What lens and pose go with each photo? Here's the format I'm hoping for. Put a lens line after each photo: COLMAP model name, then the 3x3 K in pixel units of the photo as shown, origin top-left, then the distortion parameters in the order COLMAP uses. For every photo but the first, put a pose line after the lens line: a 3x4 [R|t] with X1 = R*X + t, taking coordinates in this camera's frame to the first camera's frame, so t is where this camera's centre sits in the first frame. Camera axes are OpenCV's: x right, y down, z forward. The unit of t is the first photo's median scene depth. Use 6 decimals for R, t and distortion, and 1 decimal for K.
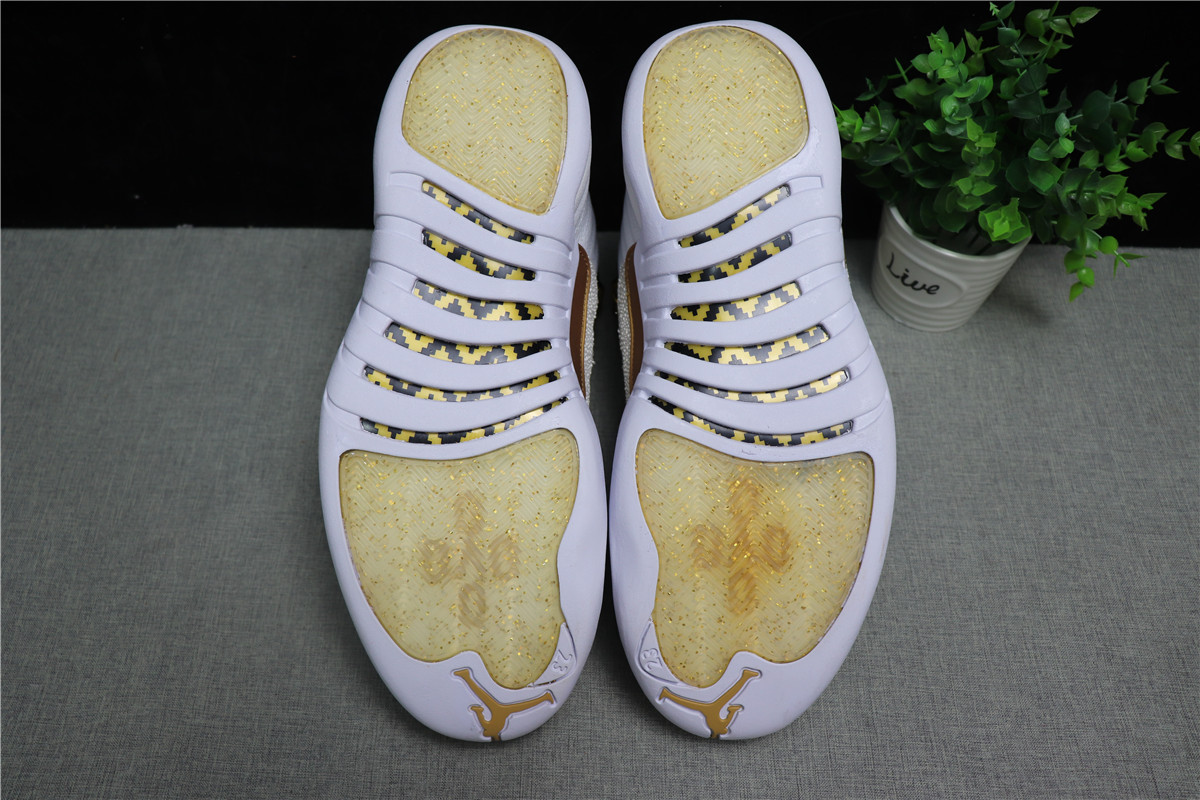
lens RADIAL K [[987.7, 0, 595.3], [0, 987.7, 399.2], [0, 0, 1]] dist [-0.178039, 0.144109]
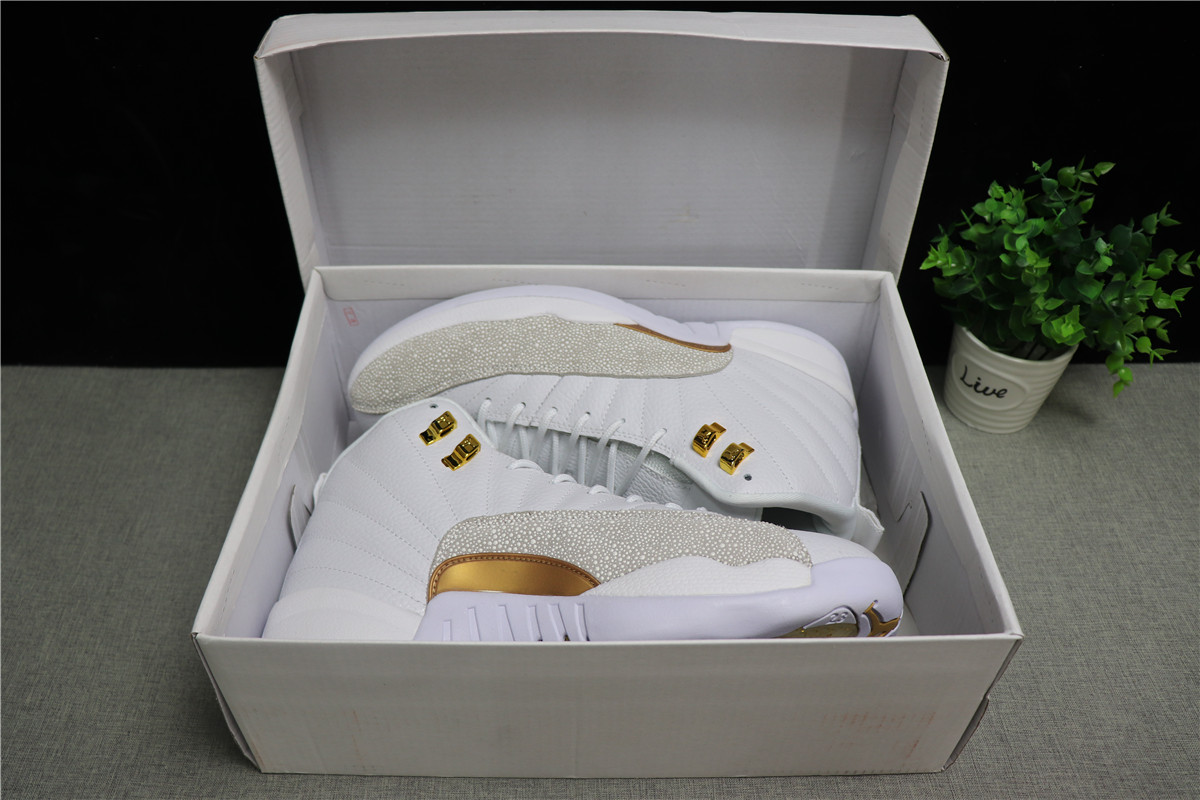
lens RADIAL K [[987.7, 0, 591.2], [0, 987.7, 404.0], [0, 0, 1]] dist [-0.178039, 0.144109]
pose [[0.999625, -0.023266, 0.014468, -0.207873], [0.025888, 0.974971, -0.220821, 0.172417], [-0.008968, 0.221113, 0.975207, -0.192351]]
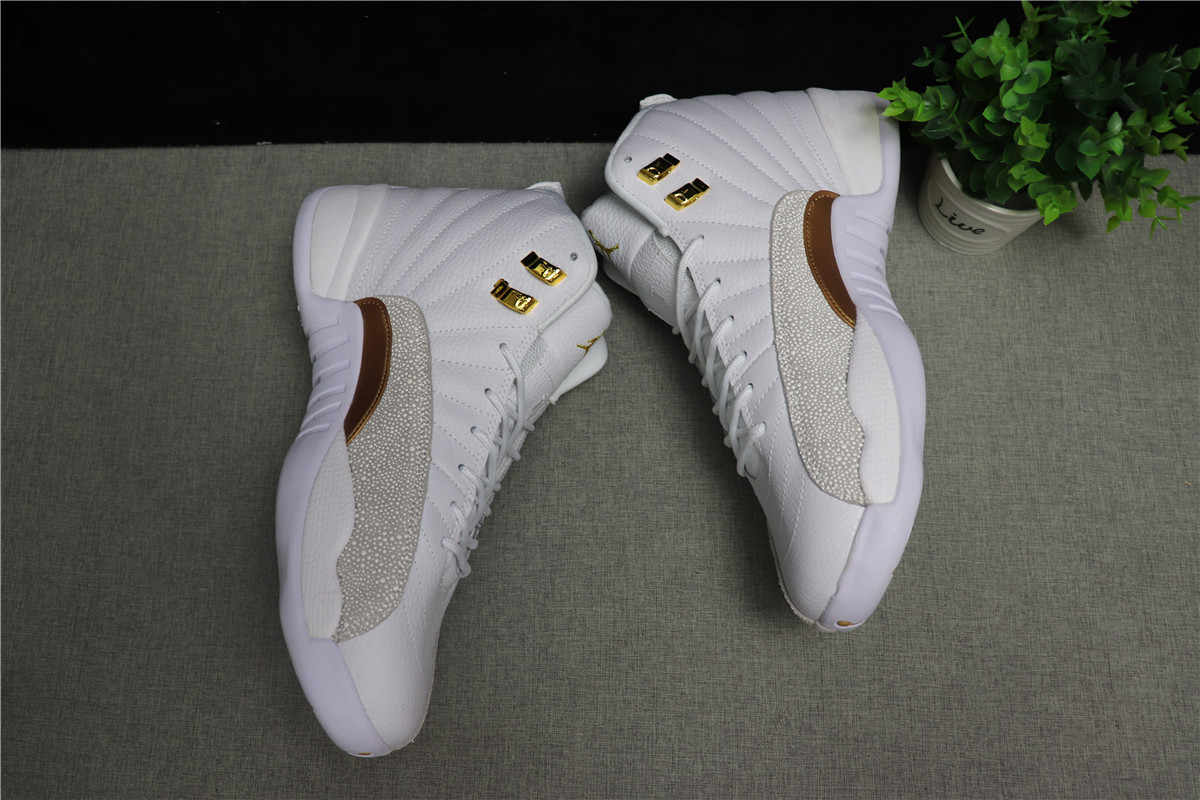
lens RADIAL K [[987.7, 0, 597.3], [0, 987.7, 389.5], [0, 0, 1]] dist [-0.178039, 0.144109]
pose [[0.999285, -0.002774, -0.037716, -0.029718], [0.013865, 0.954735, 0.297133, -0.293178], [0.035184, -0.297443, 0.954091, -0.098255]]
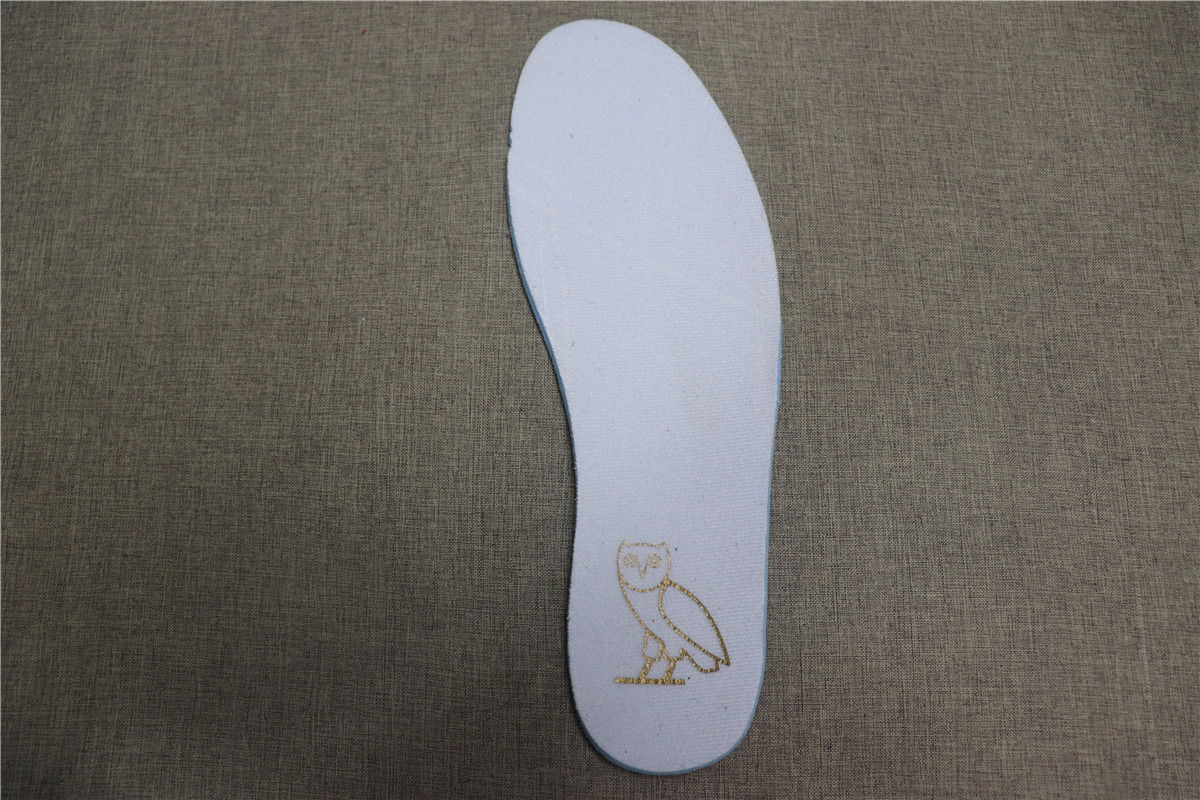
lens RADIAL K [[987.7, 0, 590.9], [0, 987.7, 395.7], [0, 0, 1]] dist [-0.178039, 0.144109]
pose [[0.999827, -0.015853, -0.009772, 0.020824], [0.018243, 0.939231, 0.342801, 0.217207], [0.003743, -0.342920, 0.939357, 0.067049]]
